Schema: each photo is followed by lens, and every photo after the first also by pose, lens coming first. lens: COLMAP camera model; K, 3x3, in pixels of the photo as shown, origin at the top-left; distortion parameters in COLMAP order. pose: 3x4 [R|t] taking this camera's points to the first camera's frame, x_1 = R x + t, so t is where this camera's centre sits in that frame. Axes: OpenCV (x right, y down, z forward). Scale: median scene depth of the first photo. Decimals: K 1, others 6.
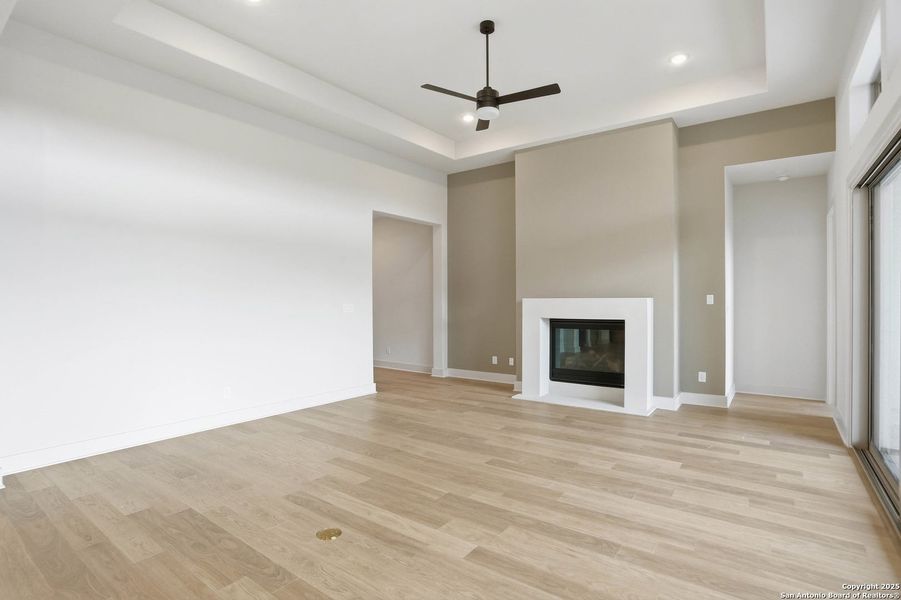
lens RADIAL K [[455.6, 0, 413.9], [0, 455.6, 303.6], [0, 0, 1]] dist [-0.035303, -0.000296]
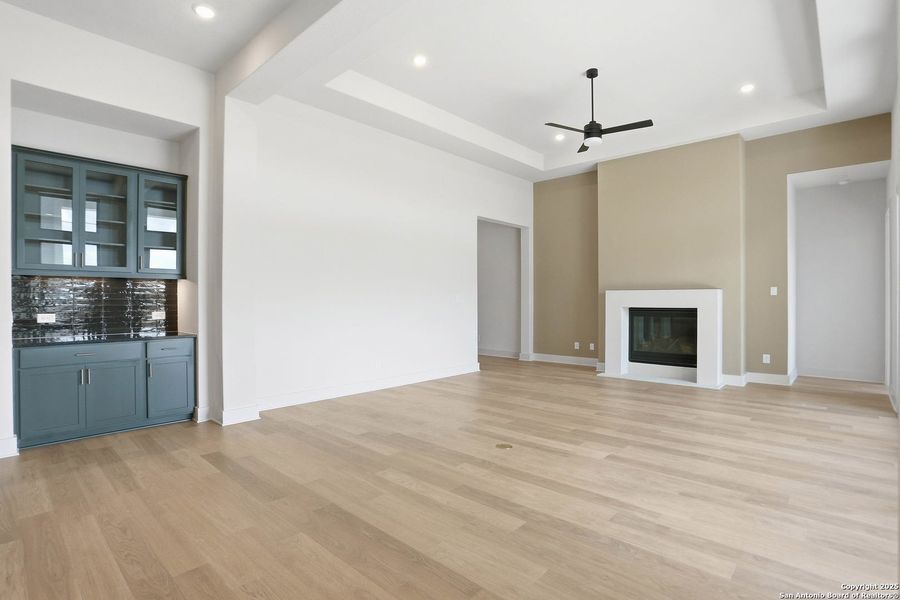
lens RADIAL K [[445.1, 0, 450.0], [0, 445.1, 300.0], [0, 0, 1]] dist [-0.015156, 0.000771]
pose [[0.998869, 0.001282, -0.047538, -0.122564], [-0.001394, 0.999996, -0.002328, 0.018225], [0.047535, 0.002391, 0.998867, -0.181757]]
